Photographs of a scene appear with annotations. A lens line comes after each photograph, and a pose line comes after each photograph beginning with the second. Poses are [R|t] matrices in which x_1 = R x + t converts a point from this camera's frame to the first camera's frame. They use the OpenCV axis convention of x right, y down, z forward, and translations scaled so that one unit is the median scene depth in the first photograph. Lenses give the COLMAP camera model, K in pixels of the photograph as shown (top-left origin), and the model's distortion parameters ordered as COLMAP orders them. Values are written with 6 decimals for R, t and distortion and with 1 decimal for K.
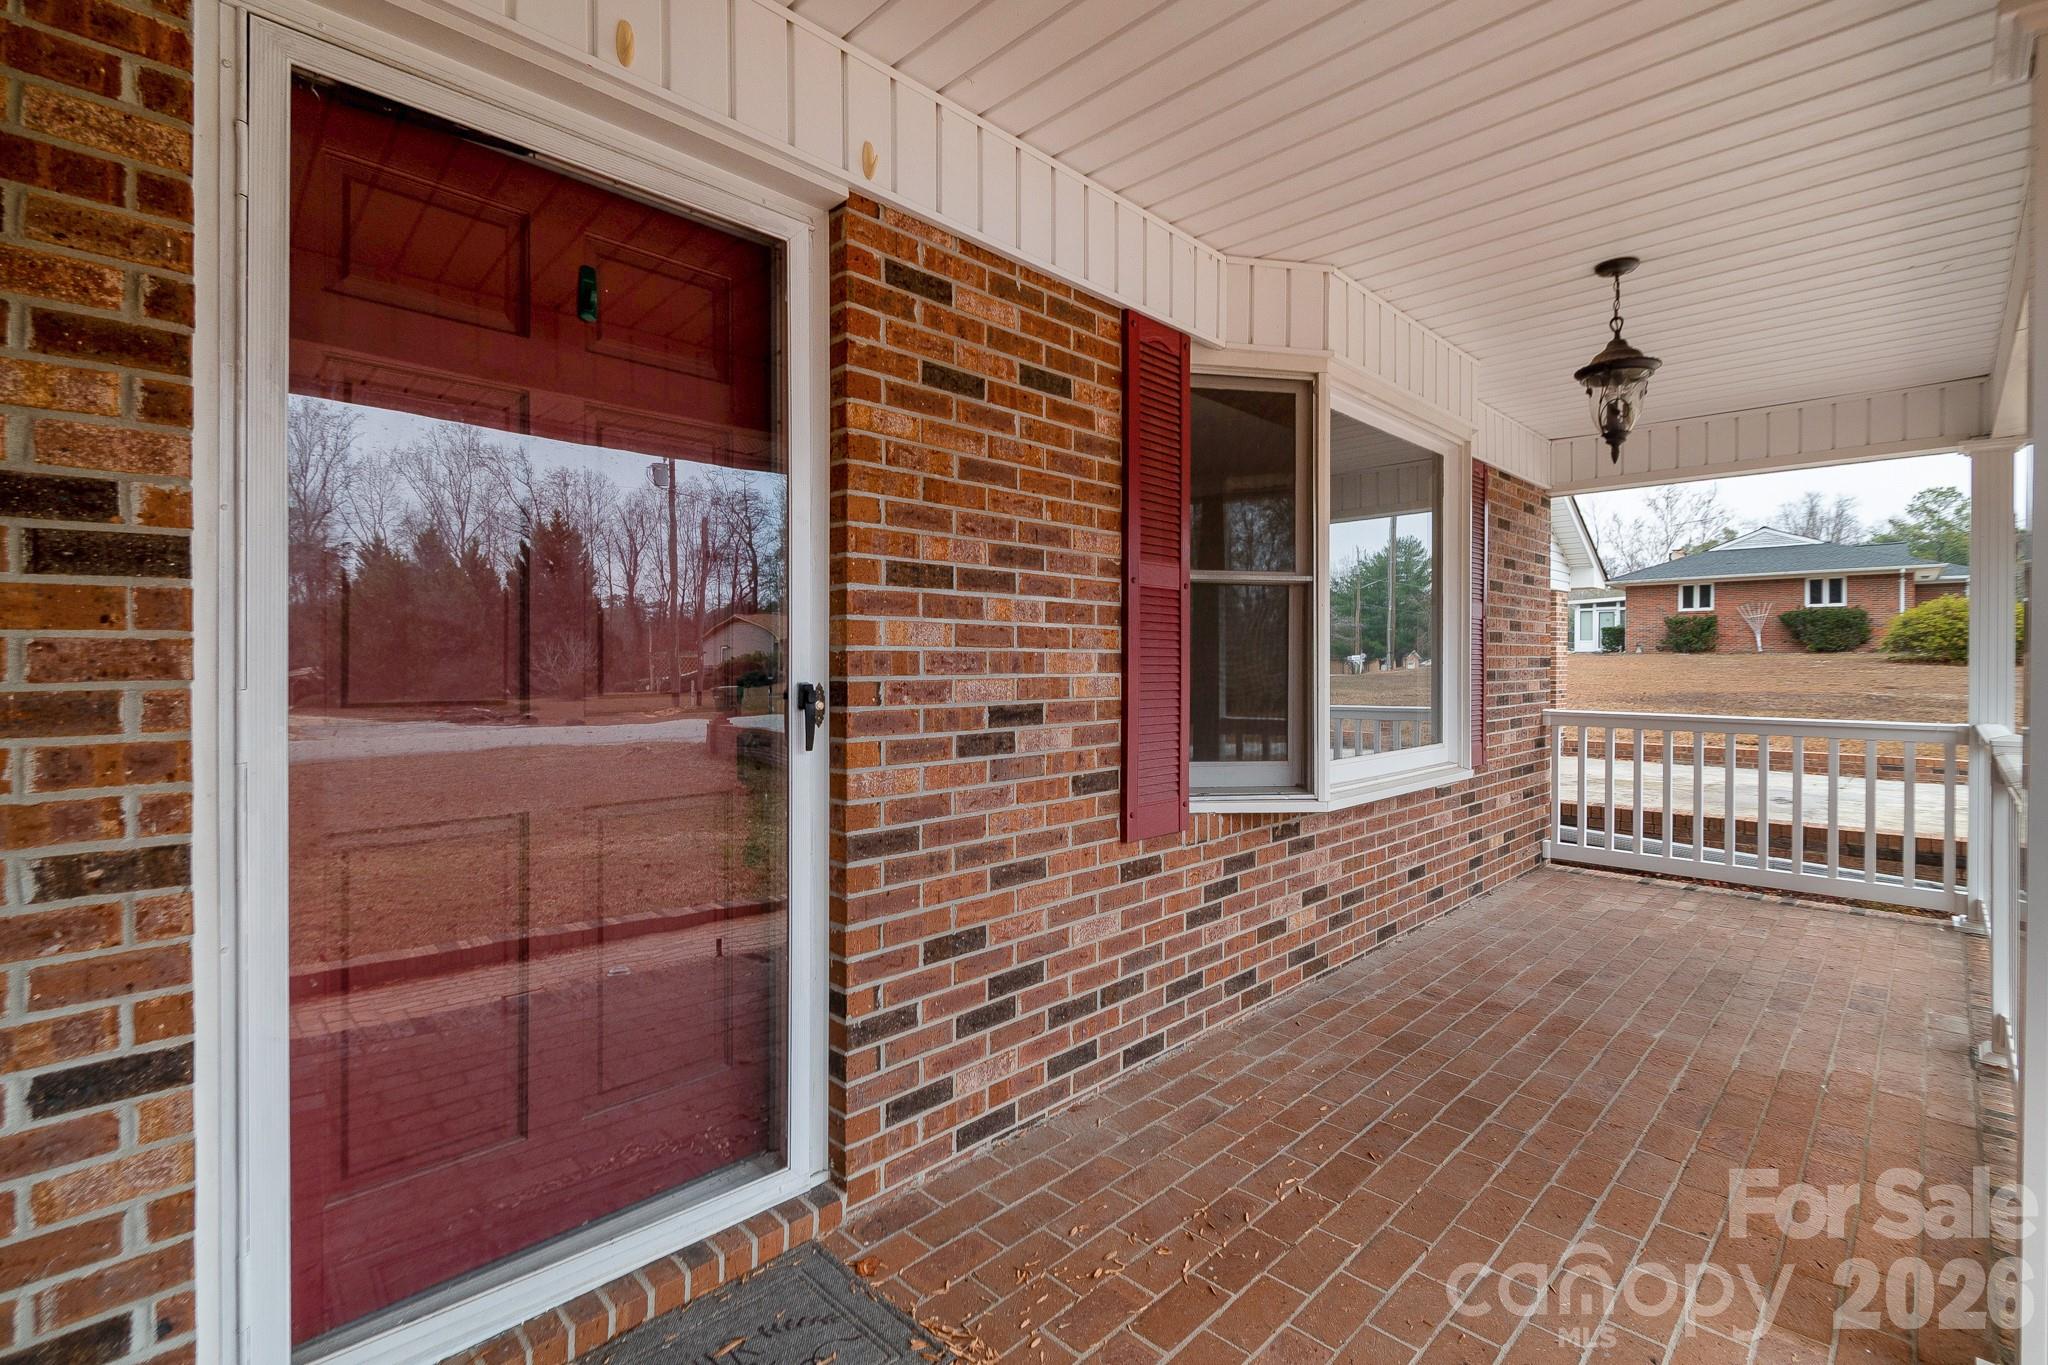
lens RADIAL K [[944.1, 0, 1025.5], [0, 944.1, 668.4], [0, 0, 1]] dist [-0.002745, -0.000915]
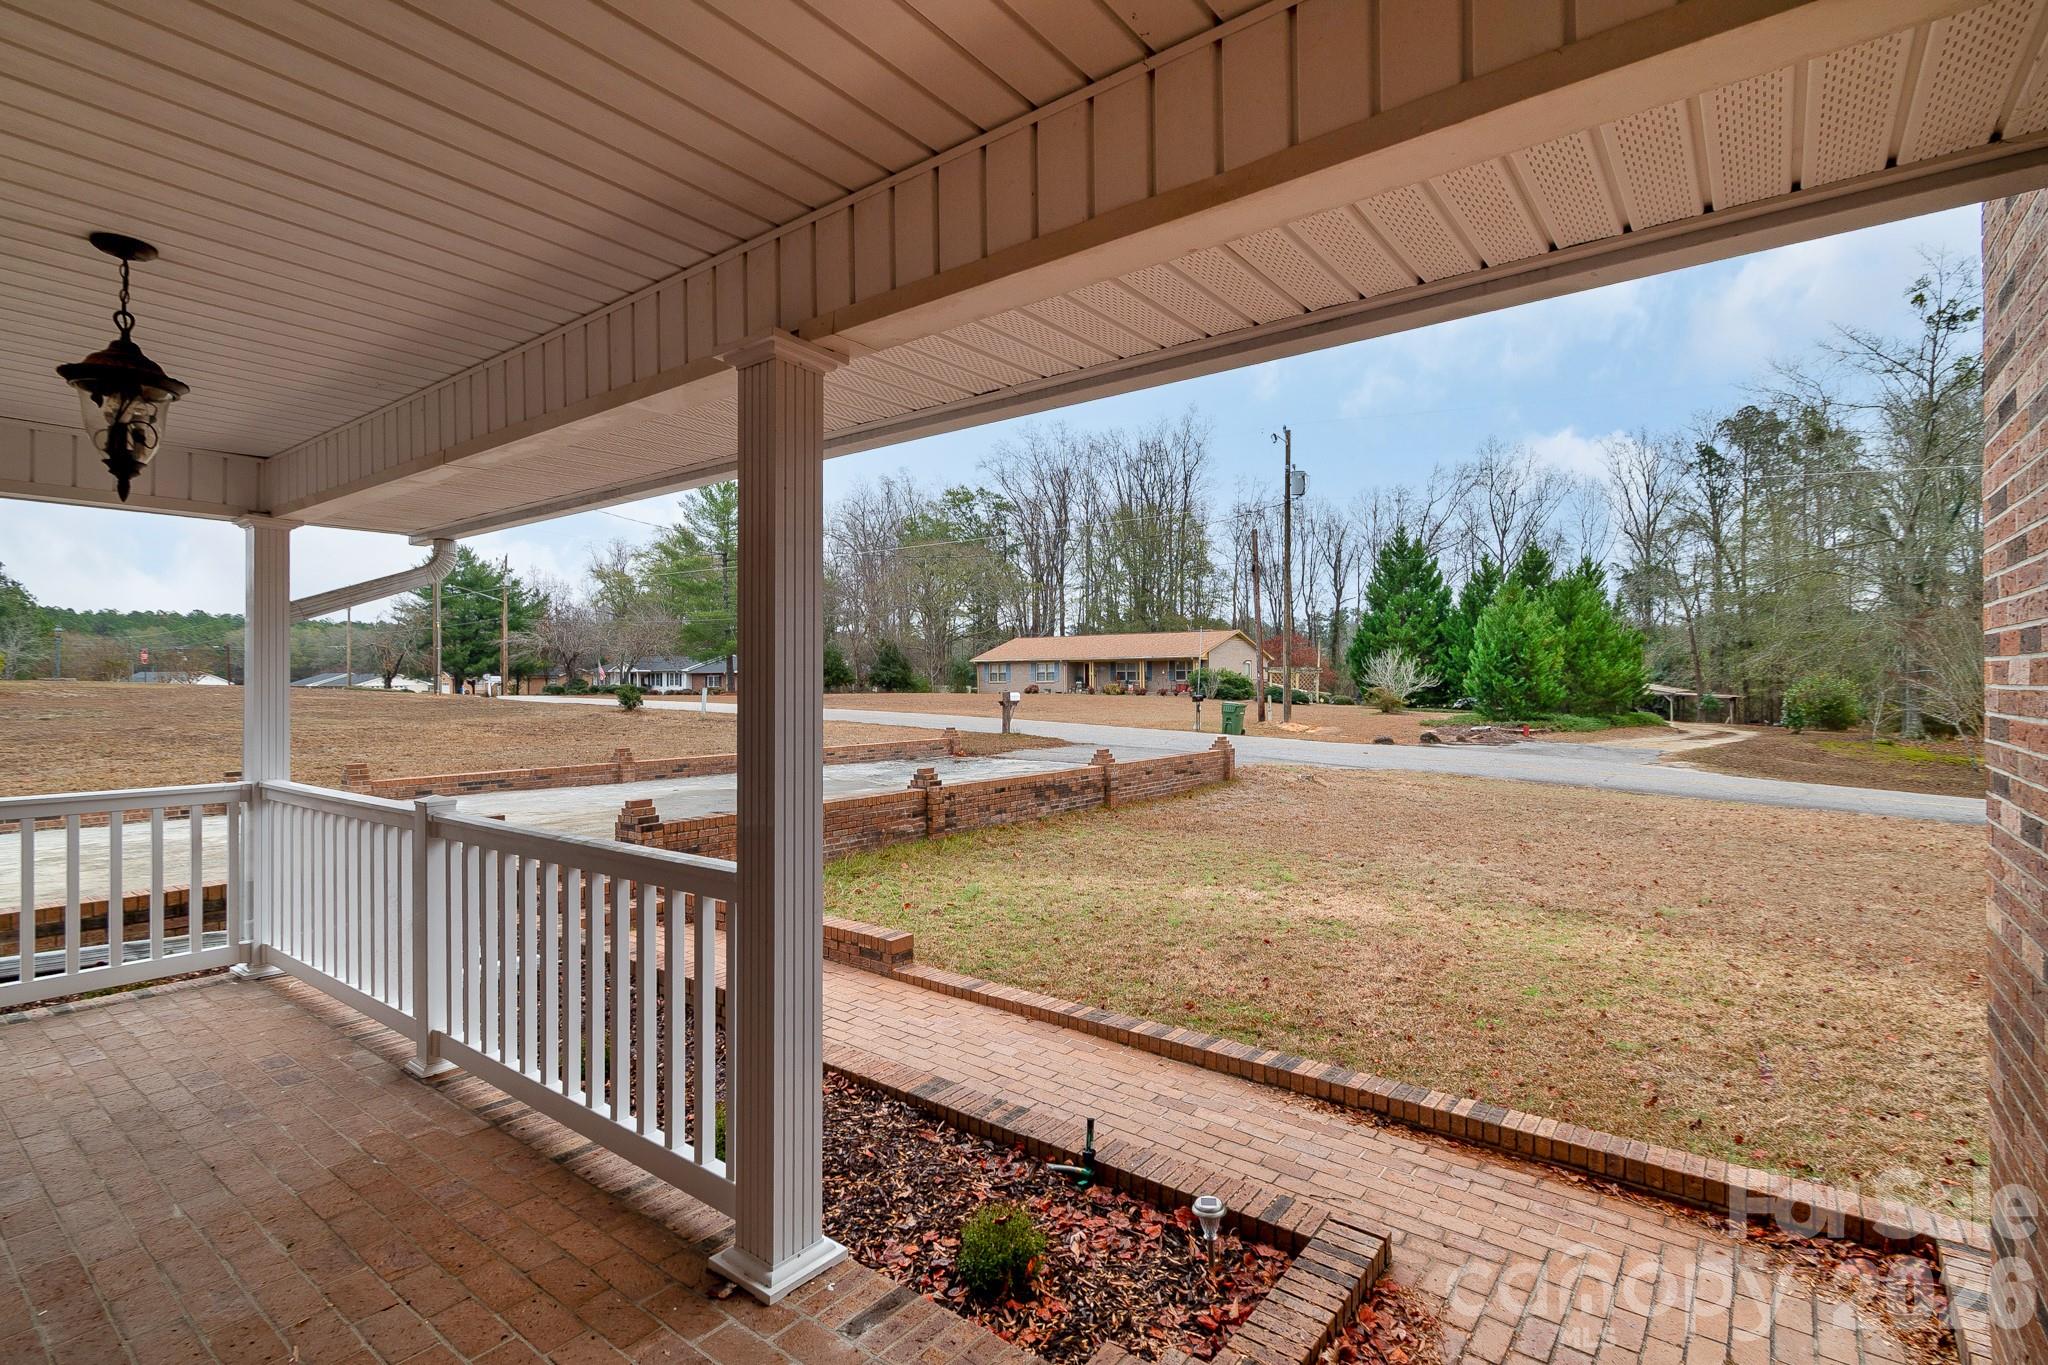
lens RADIAL K [[944.1, 0, 1028.8], [0, 944.1, 680.0], [0, 0, 1]] dist [-0.002745, -0.000915]
pose [[-0.111803, 0.001223, 0.993730, -0.218230], [0.015485, 0.999880, 0.000512, -0.060336], [-0.993610, 0.015445, -0.111809, 0.354402]]
